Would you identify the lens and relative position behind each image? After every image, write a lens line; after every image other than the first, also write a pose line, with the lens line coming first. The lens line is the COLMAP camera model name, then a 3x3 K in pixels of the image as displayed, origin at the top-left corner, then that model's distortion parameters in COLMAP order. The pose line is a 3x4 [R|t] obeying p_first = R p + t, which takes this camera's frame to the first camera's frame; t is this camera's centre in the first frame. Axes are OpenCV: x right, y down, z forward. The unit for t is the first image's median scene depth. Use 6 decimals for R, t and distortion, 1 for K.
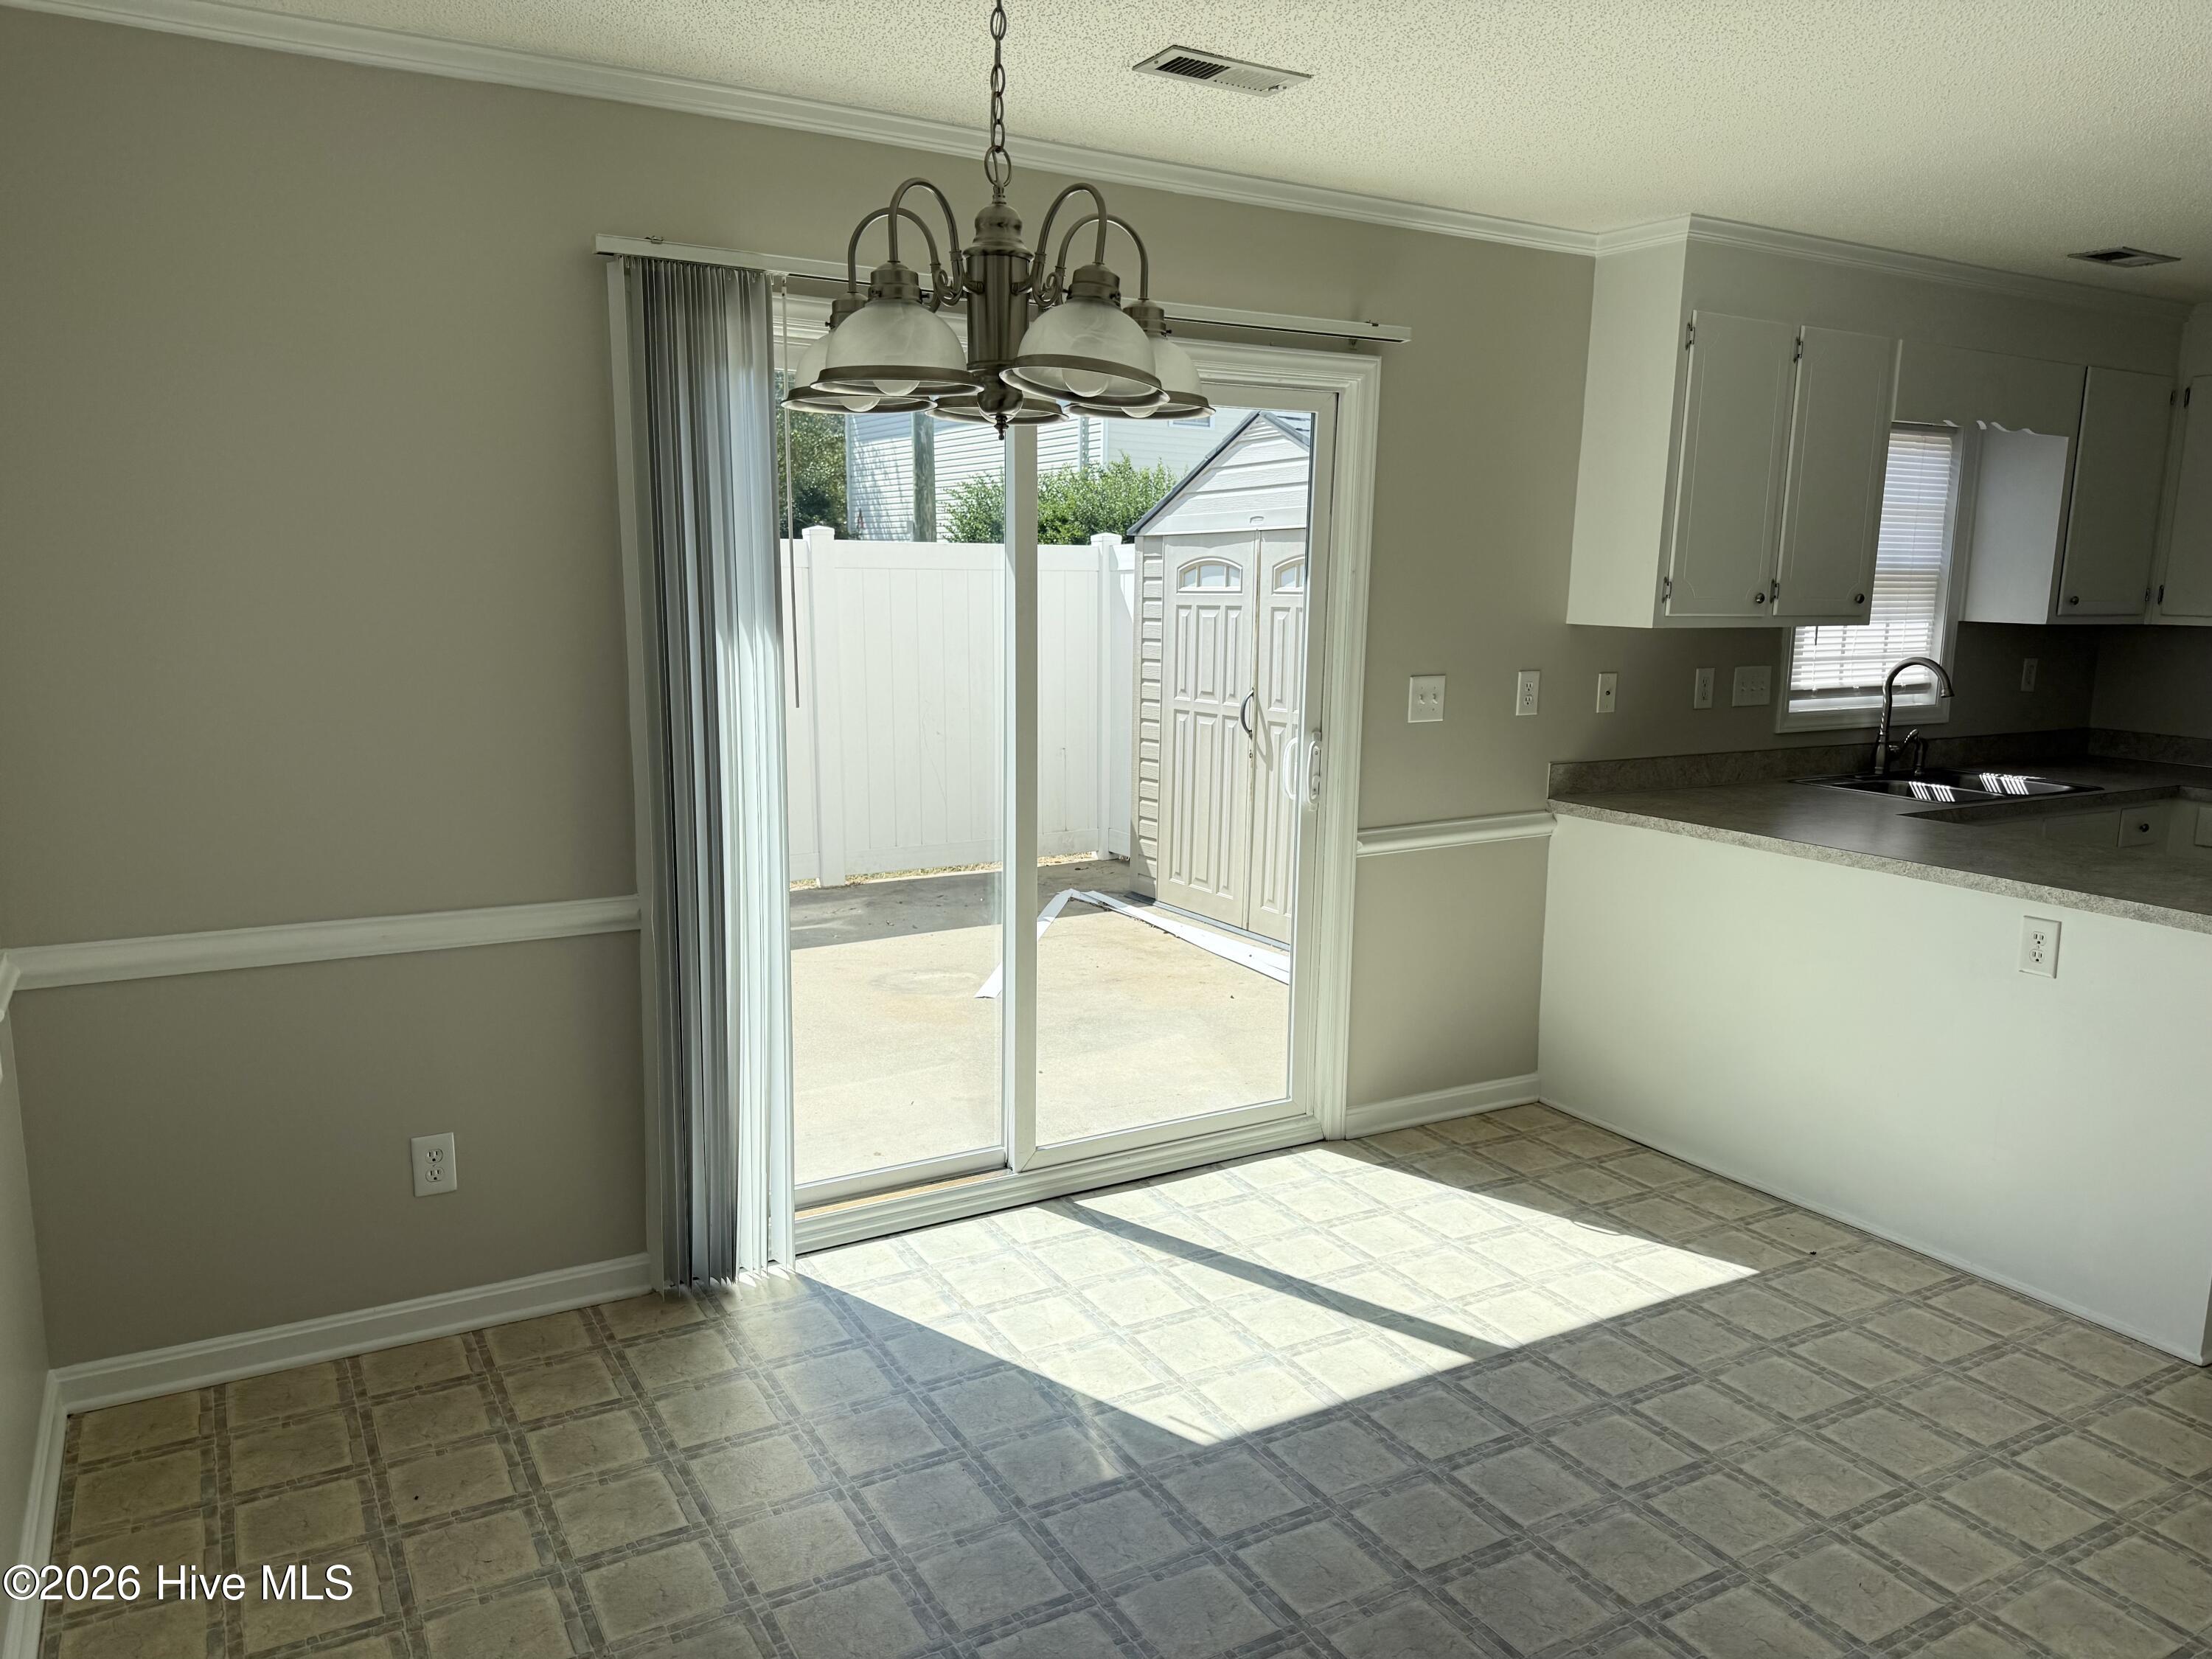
lens RADIAL K [[1548.7, 0, 1119.5], [0, 1548.7, 841.6], [0, 0, 1]] dist [0.121879, -0.153552]
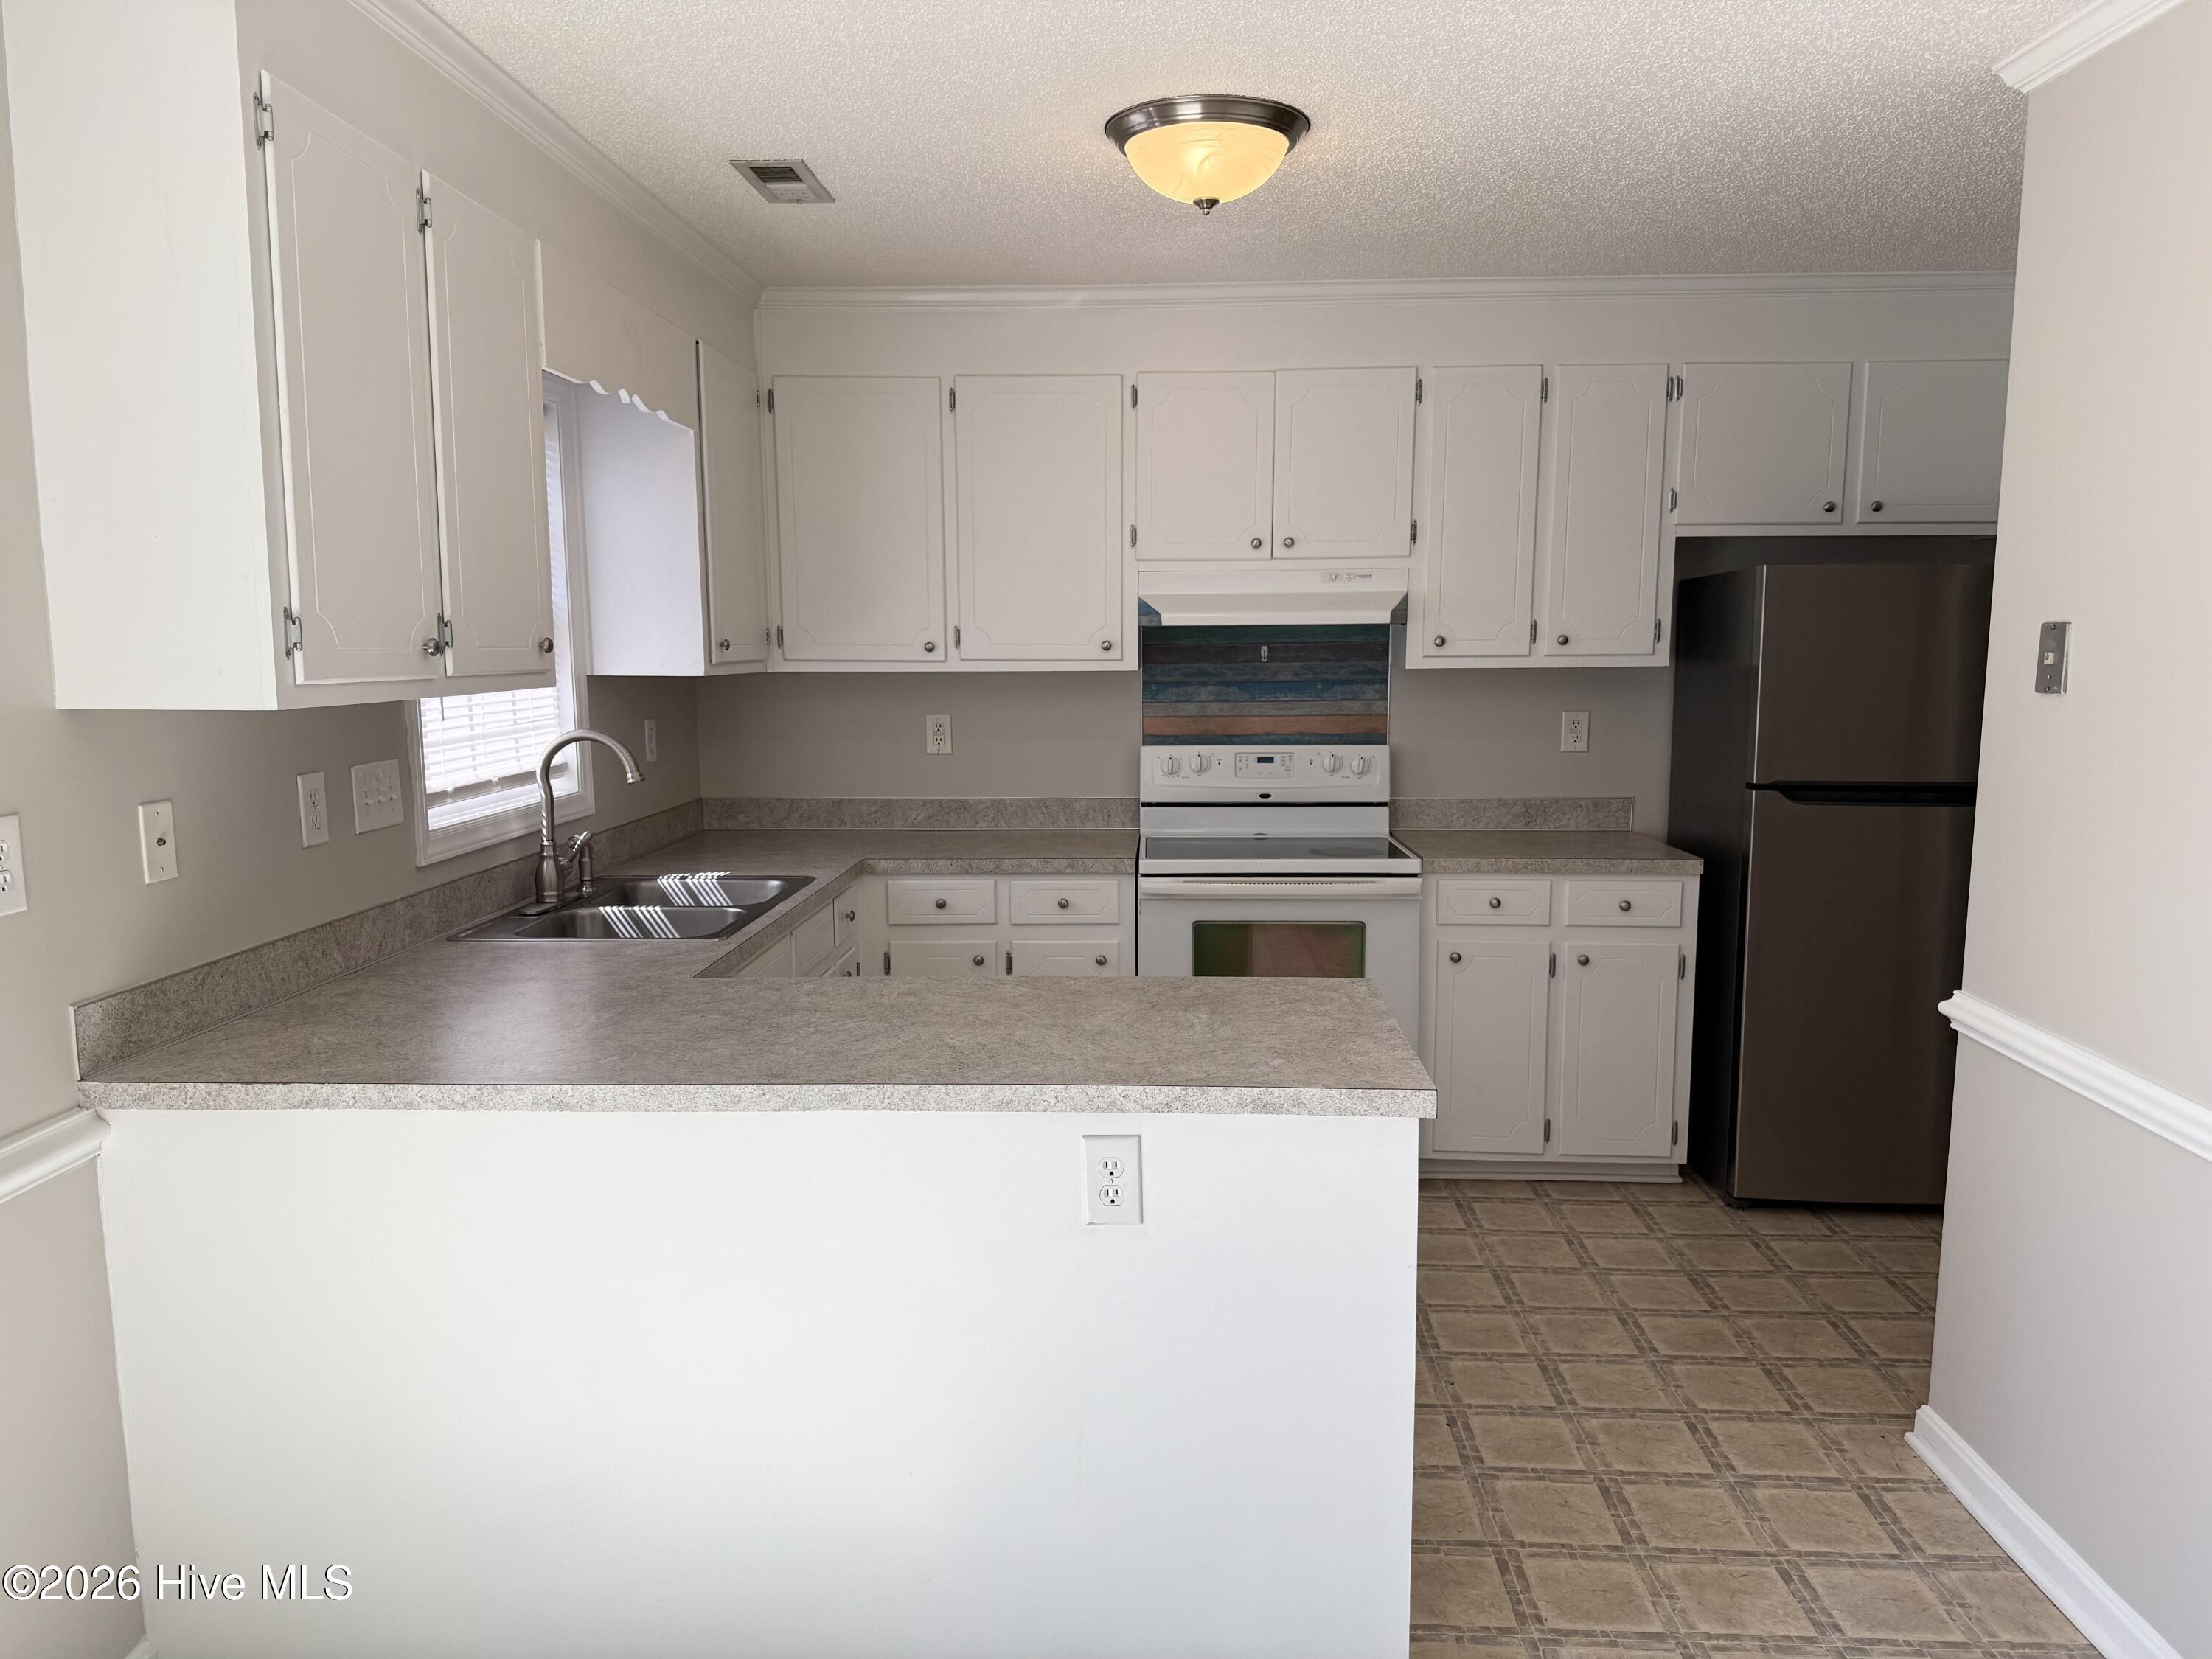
lens RADIAL K [[1548.7, 0, 1119.5], [0, 1548.7, 841.6], [0, 0, 1]] dist [0.121879, -0.153552]
pose [[0.539961, -0.128599, 0.831808, 0.051679], [0.155485, 0.986491, 0.051581, -0.065795], [-0.827204, 0.101482, 0.552662, 0.421167]]
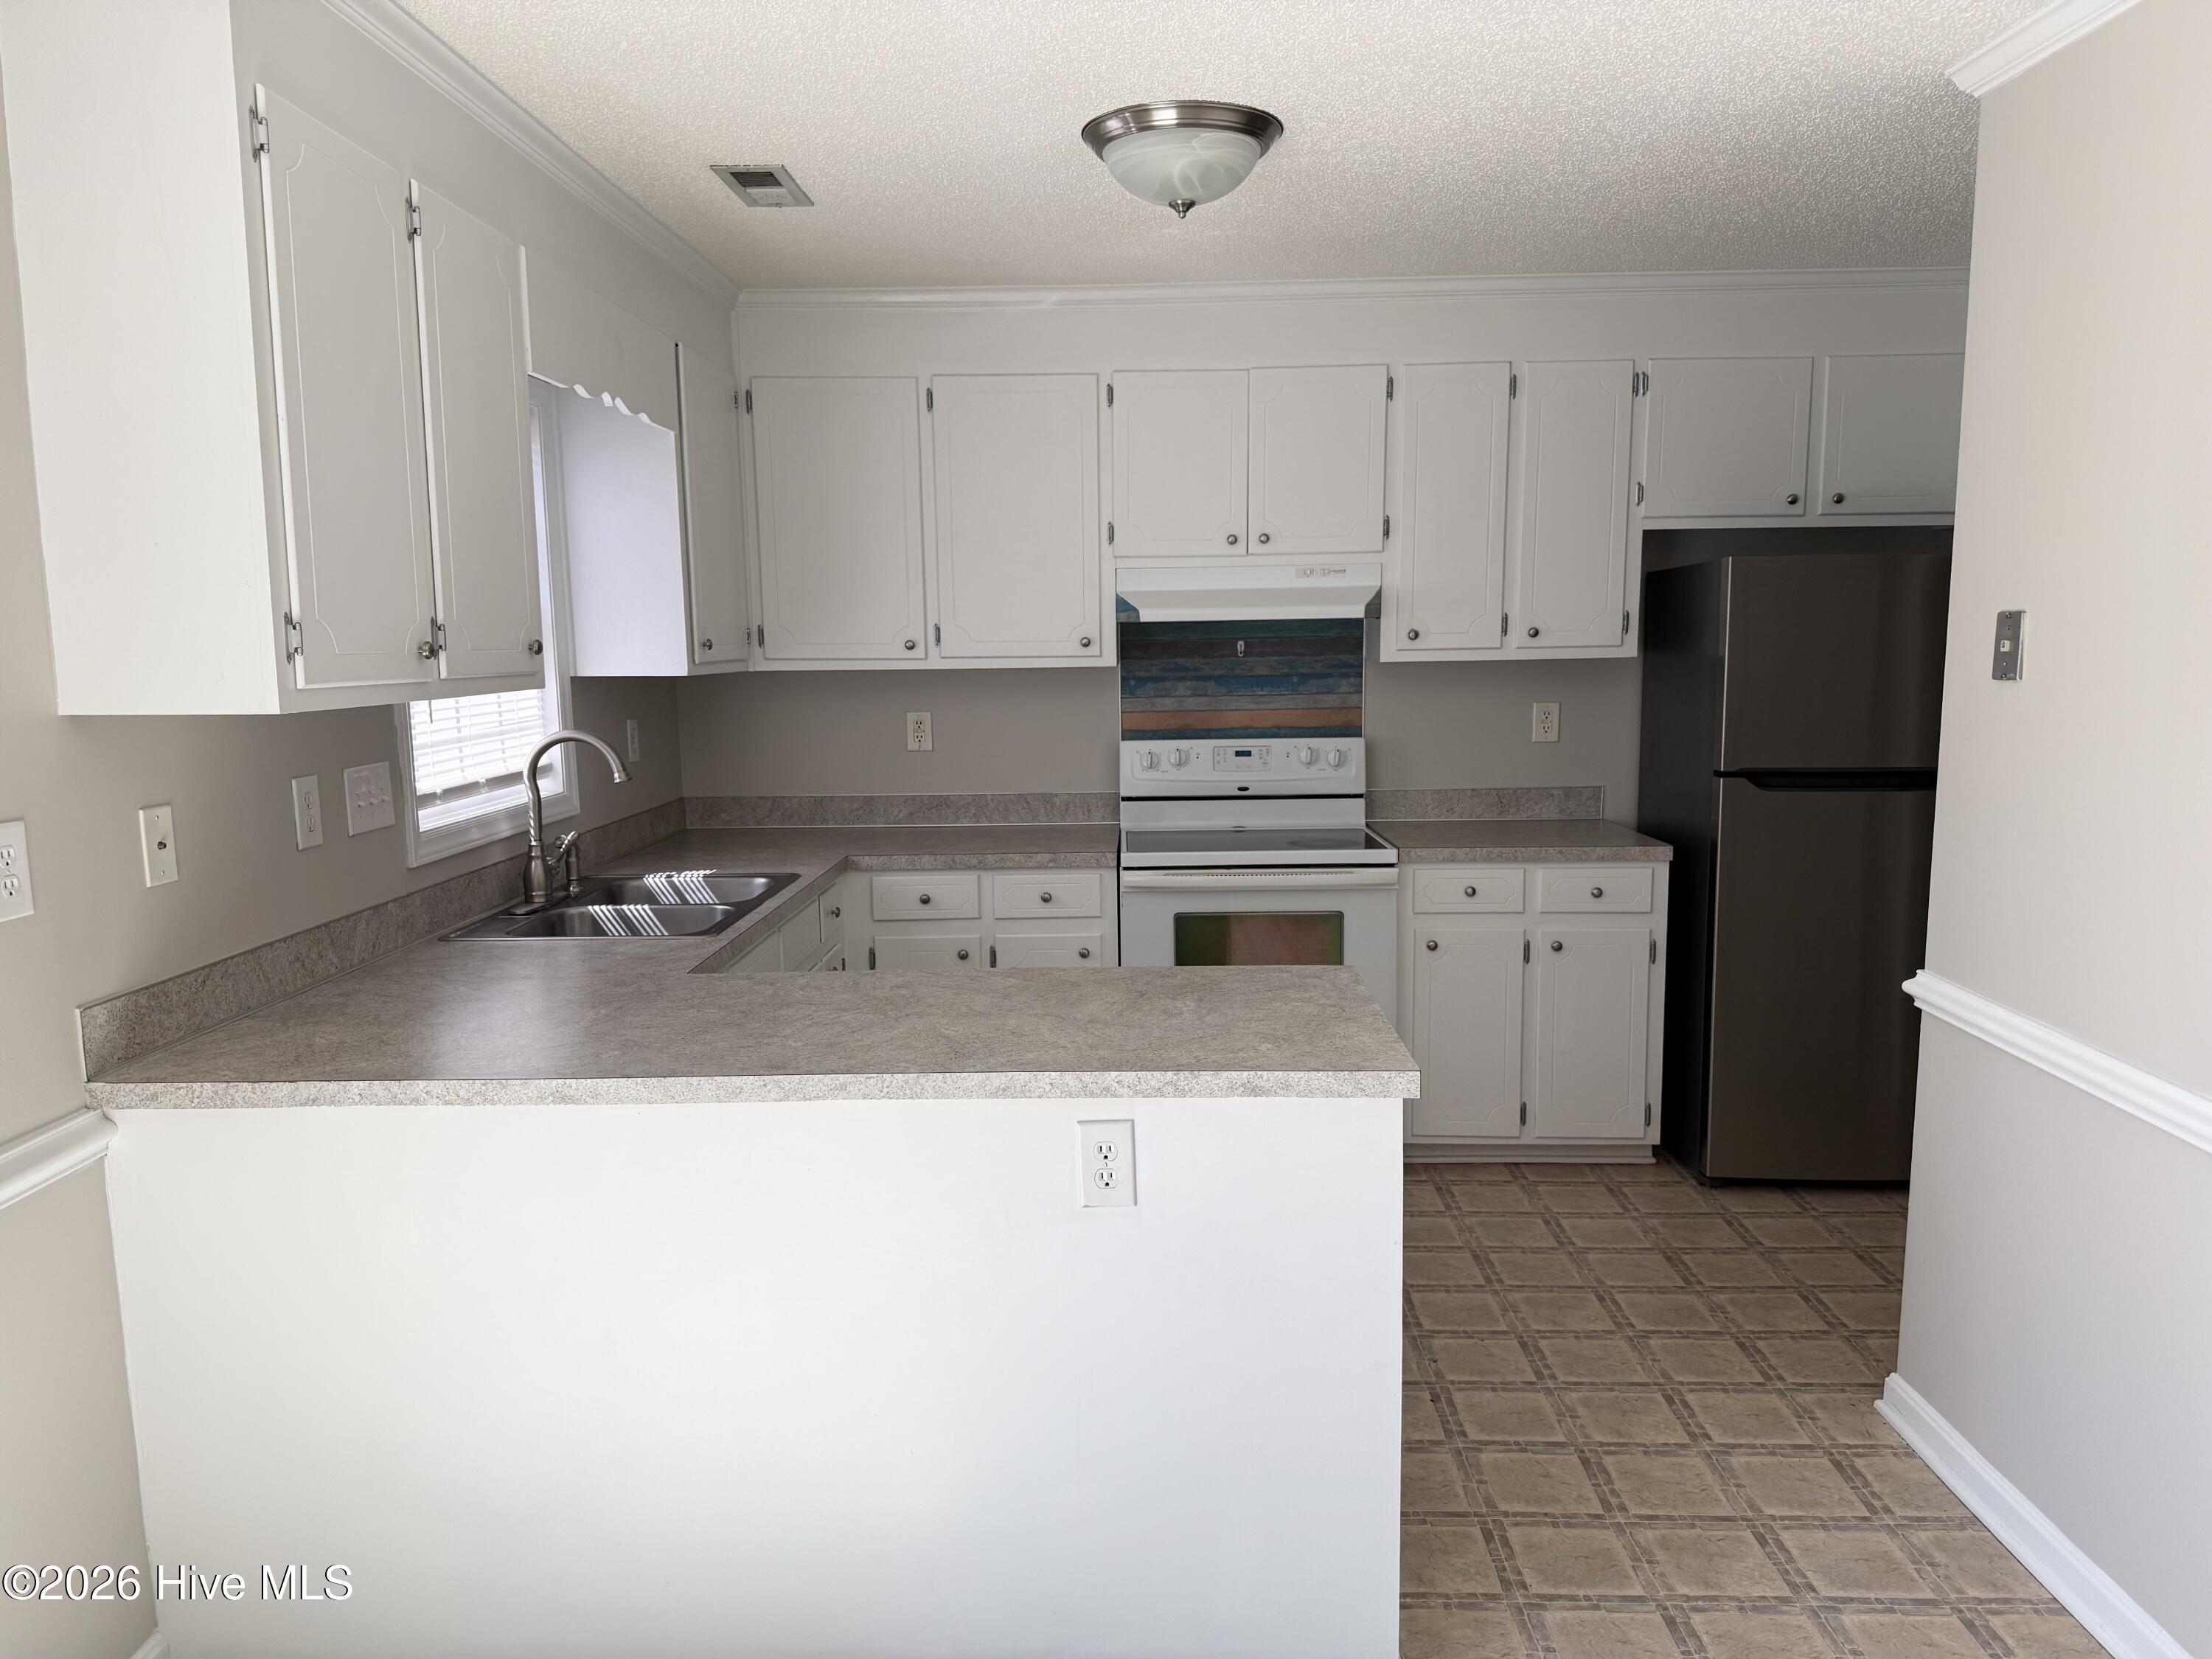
lens RADIAL K [[1548.7, 0, 1119.5], [0, 1548.7, 841.6], [0, 0, 1]] dist [0.121879, -0.153552]
pose [[0.523529, -0.137470, 0.840844, 0.040183], [0.166230, 0.984412, 0.057444, -0.066333], [-0.835634, 0.109700, 0.538221, 0.419439]]
